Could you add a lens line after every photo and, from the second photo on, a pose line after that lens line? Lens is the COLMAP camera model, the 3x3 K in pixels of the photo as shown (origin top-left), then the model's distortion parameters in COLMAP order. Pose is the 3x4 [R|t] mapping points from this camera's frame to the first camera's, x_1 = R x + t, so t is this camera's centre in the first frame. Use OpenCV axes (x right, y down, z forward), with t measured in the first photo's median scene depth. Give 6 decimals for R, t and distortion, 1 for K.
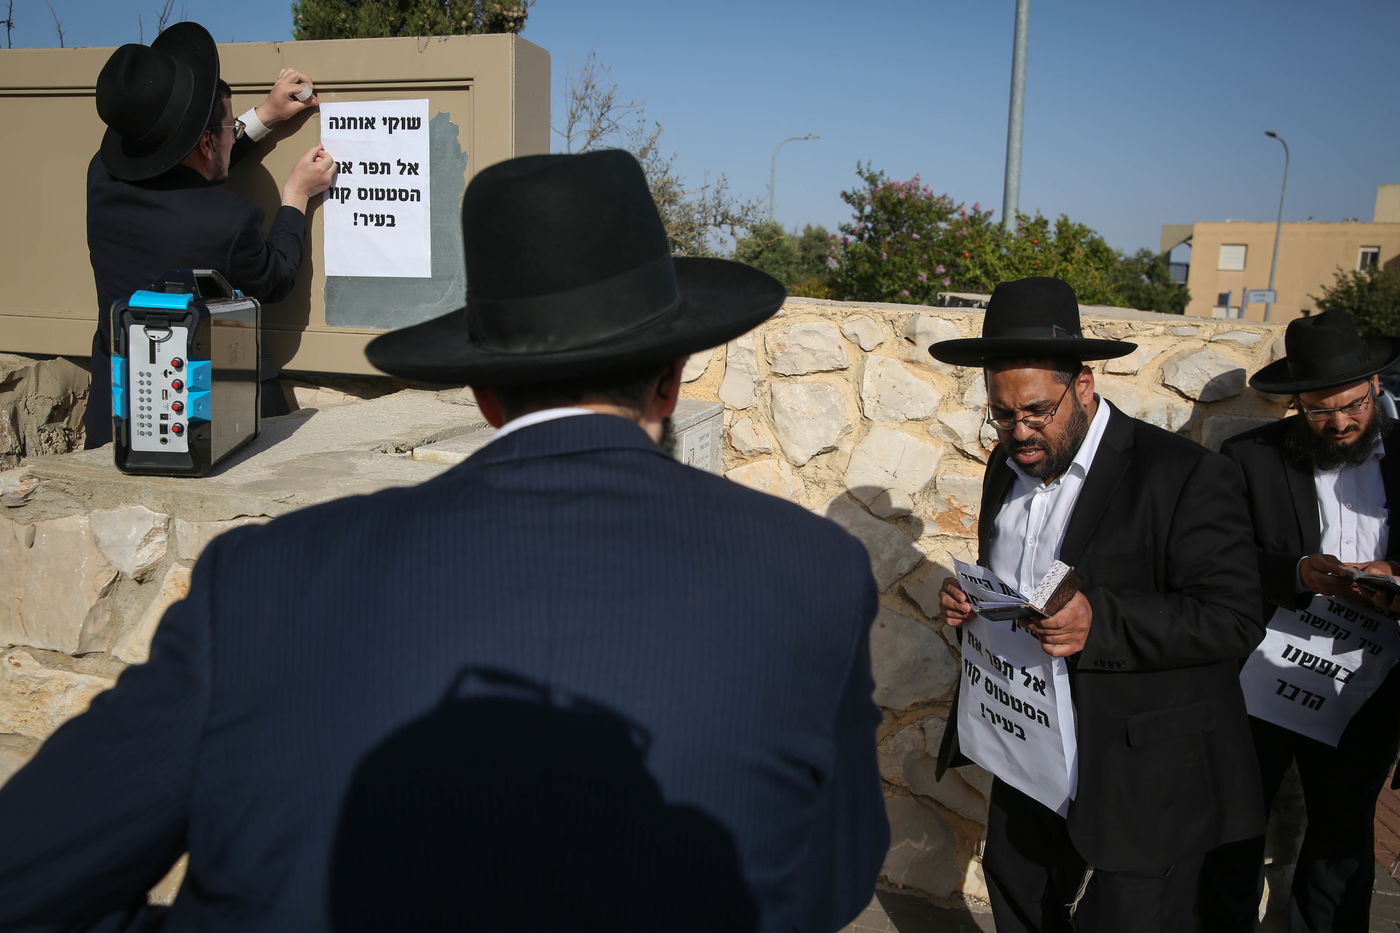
lens RADIAL K [[1172.6, 0, 700.0], [0, 1172.6, 466.5], [0, 0, 1]] dist [-0.001978, 0.008042]
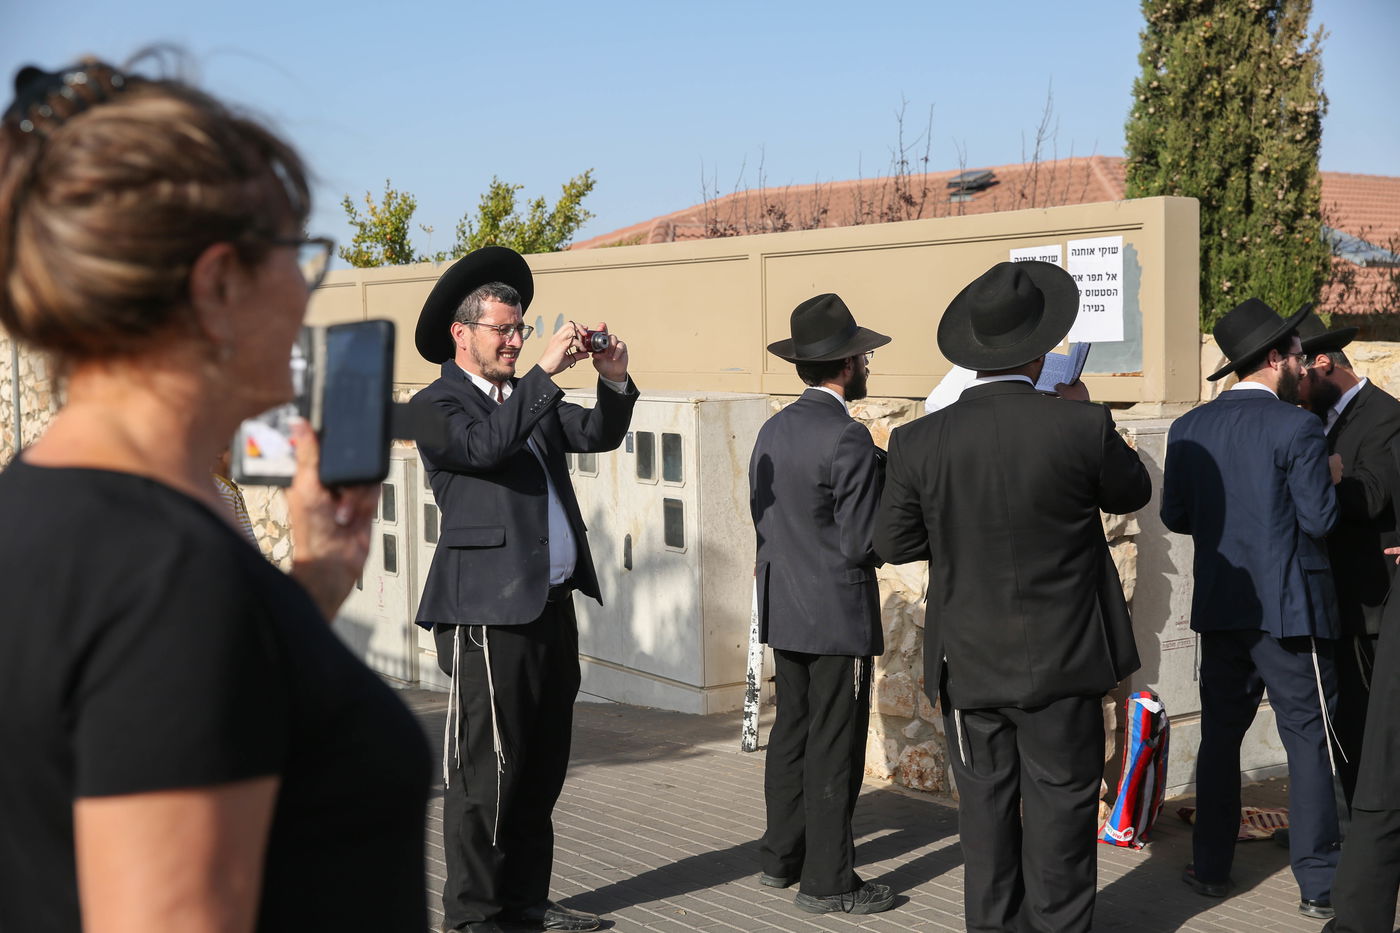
lens RADIAL K [[1994.5, 0, 700.0], [0, 1994.5, 466.5], [0, 0, 1]] dist [0.003820, 0.002047]
pose [[0.796525, -0.008120, -0.604552, 0.992459], [-0.054668, 0.994847, -0.085390, 0.287030], [0.602129, 0.101065, 0.791976, -1.563757]]
